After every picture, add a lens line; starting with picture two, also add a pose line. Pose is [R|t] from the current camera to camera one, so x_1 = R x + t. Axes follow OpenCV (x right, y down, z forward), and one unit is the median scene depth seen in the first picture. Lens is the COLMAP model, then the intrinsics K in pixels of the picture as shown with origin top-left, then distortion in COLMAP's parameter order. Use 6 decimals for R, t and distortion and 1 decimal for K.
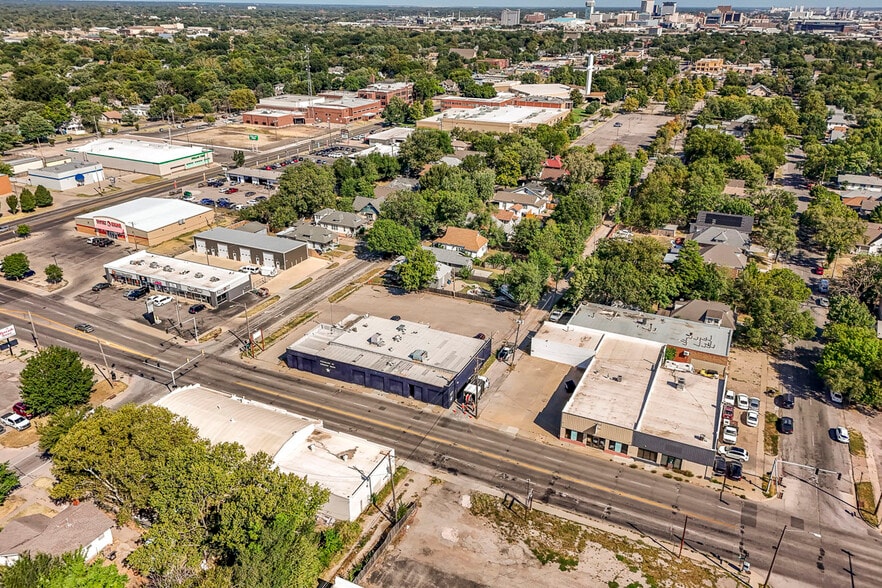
lens RADIAL K [[649.5, 0, 441.9], [0, 649.5, 295.9], [0, 0, 1]] dist [0.086603, -0.101560]
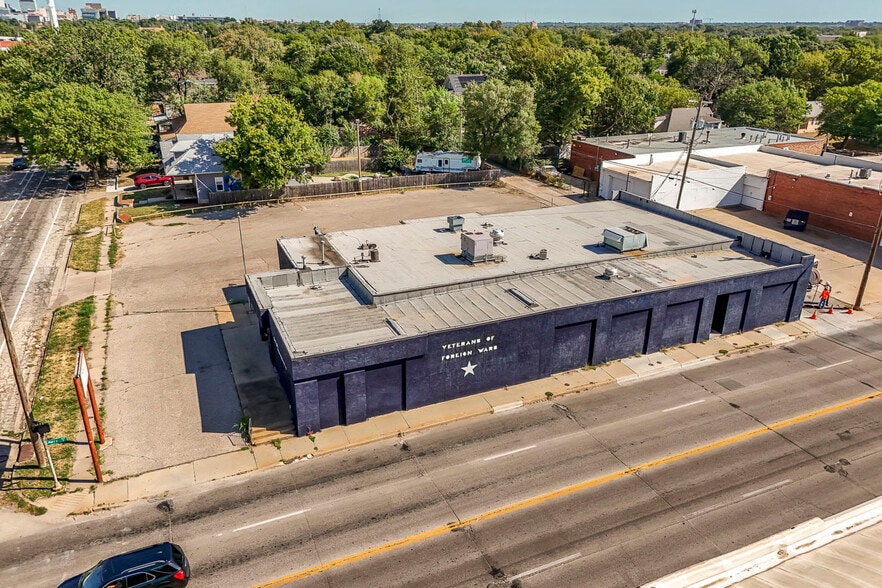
lens RADIAL K [[649.5, 0, 441.9], [0, 649.5, 295.9], [0, 0, 1]] dist [0.086603, -0.101560]
pose [[0.655786, -0.291026, 0.696598, -0.288697], [0.302902, 0.946615, 0.110322, 0.038229], [-0.691516, 0.138654, 0.708929, 0.626486]]
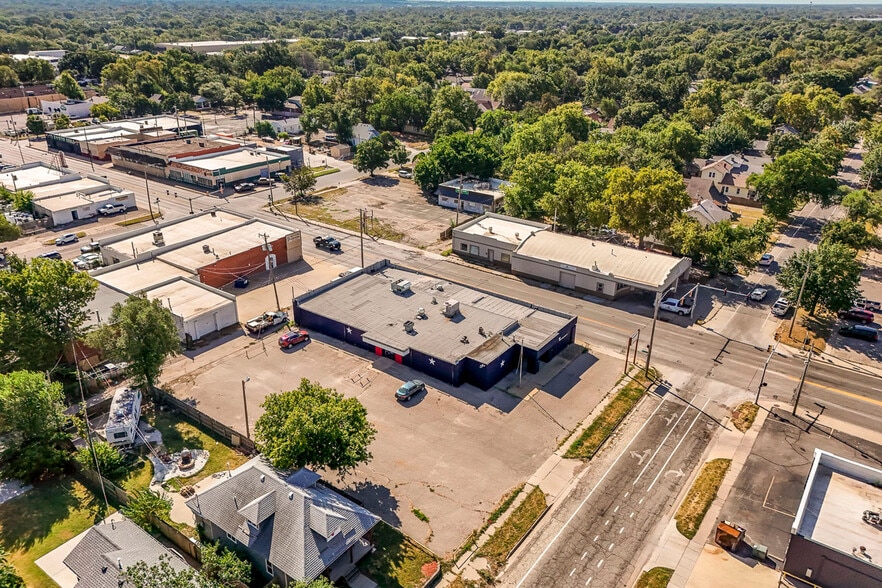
lens RADIAL K [[644.3, 0, 442.4], [0, 644.3, 296.6], [0, 0, 1]] dist [0.122699, -0.178912]
pose [[-0.982469, -0.093054, 0.161543, -0.163725], [0.059113, 0.666310, 0.743328, -0.372633], [-0.176807, 0.739846, -0.649128, 1.168528]]
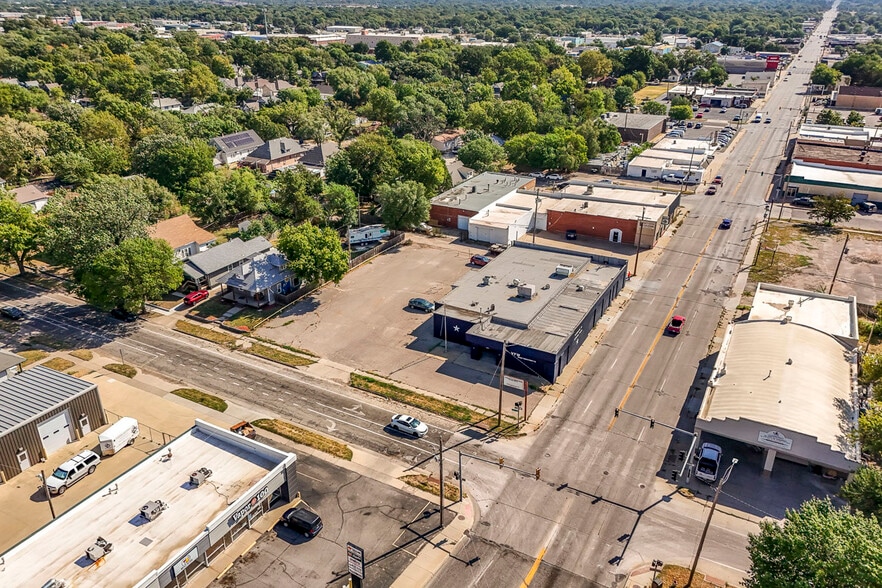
lens RADIAL K [[658.9, 0, 442.5], [0, 658.9, 297.5], [0, 0, 1]] dist [0.084020, -0.101661]
pose [[0.061690, -0.420828, 0.905040, -0.633873], [0.404210, 0.839614, 0.362854, -0.191376], [-0.912583, 0.343442, 0.221899, 0.747295]]
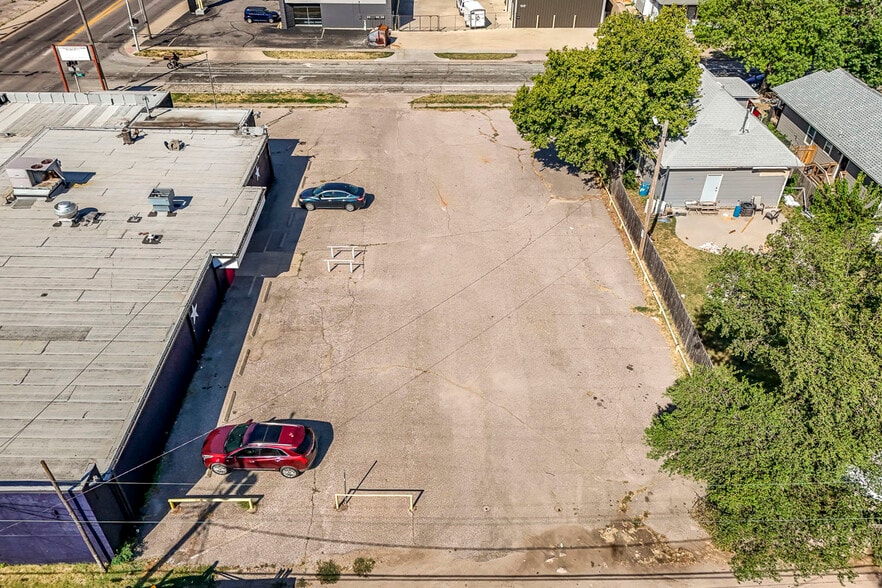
lens RADIAL K [[649.5, 0, 441.9], [0, 649.5, 295.9], [0, 0, 1]] dist [0.086603, -0.101560]
pose [[0.438990, 0.542604, -0.716149, 0.163081], [-0.368137, 0.835703, 0.407524, -0.055621], [0.819612, 0.084742, 0.566618, 0.797795]]
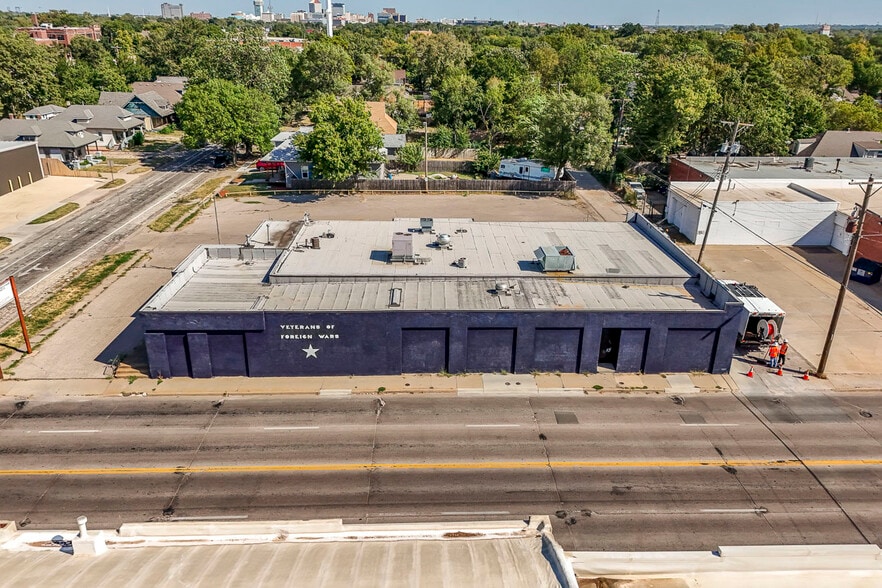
lens RADIAL K [[654.3, 0, 441.0], [0, 654.3, 294.0], [0, 0, 1]] dist [0.082303, -0.094850]
pose [[0.891573, -0.166880, 0.421009, -0.192127], [0.176496, 0.984166, 0.016339, 0.072428], [-0.417070, 0.059739, 0.906909, 0.537524]]
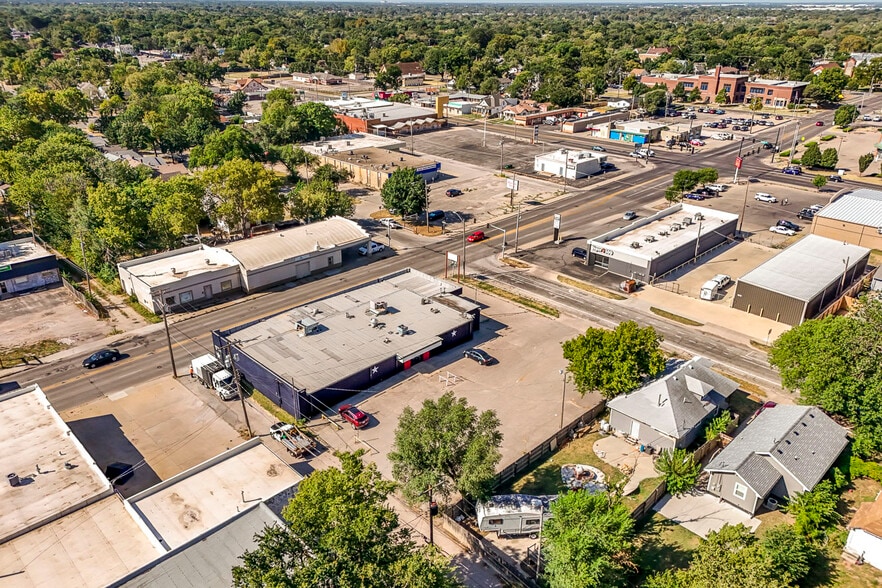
lens RADIAL K [[644.3, 0, 442.4], [0, 644.3, 296.6], [0, 0, 1]] dist [0.122699, -0.178912]
pose [[-0.344574, 0.375538, -0.860372, 0.391515], [-0.389678, 0.776591, 0.495033, -0.260910], [0.854061, 0.505844, -0.121254, 0.923086]]
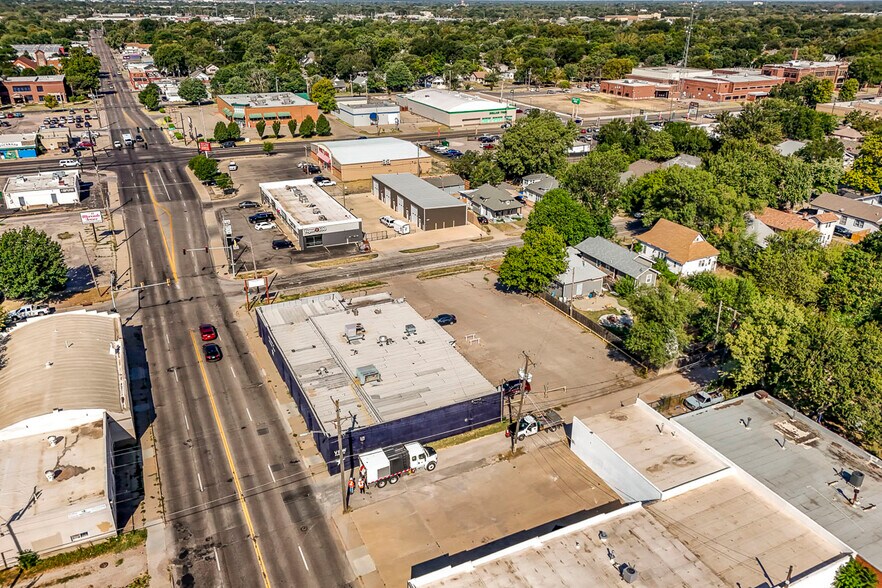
lens RADIAL K [[649.5, 0, 441.9], [0, 649.5, 295.9], [0, 0, 1]] dist [0.086603, -0.101560]
pose [[0.777213, 0.255322, -0.575109, 0.272880], [-0.255380, 0.963311, 0.082541, -0.036919], [0.575083, 0.082720, 0.813902, 0.414933]]
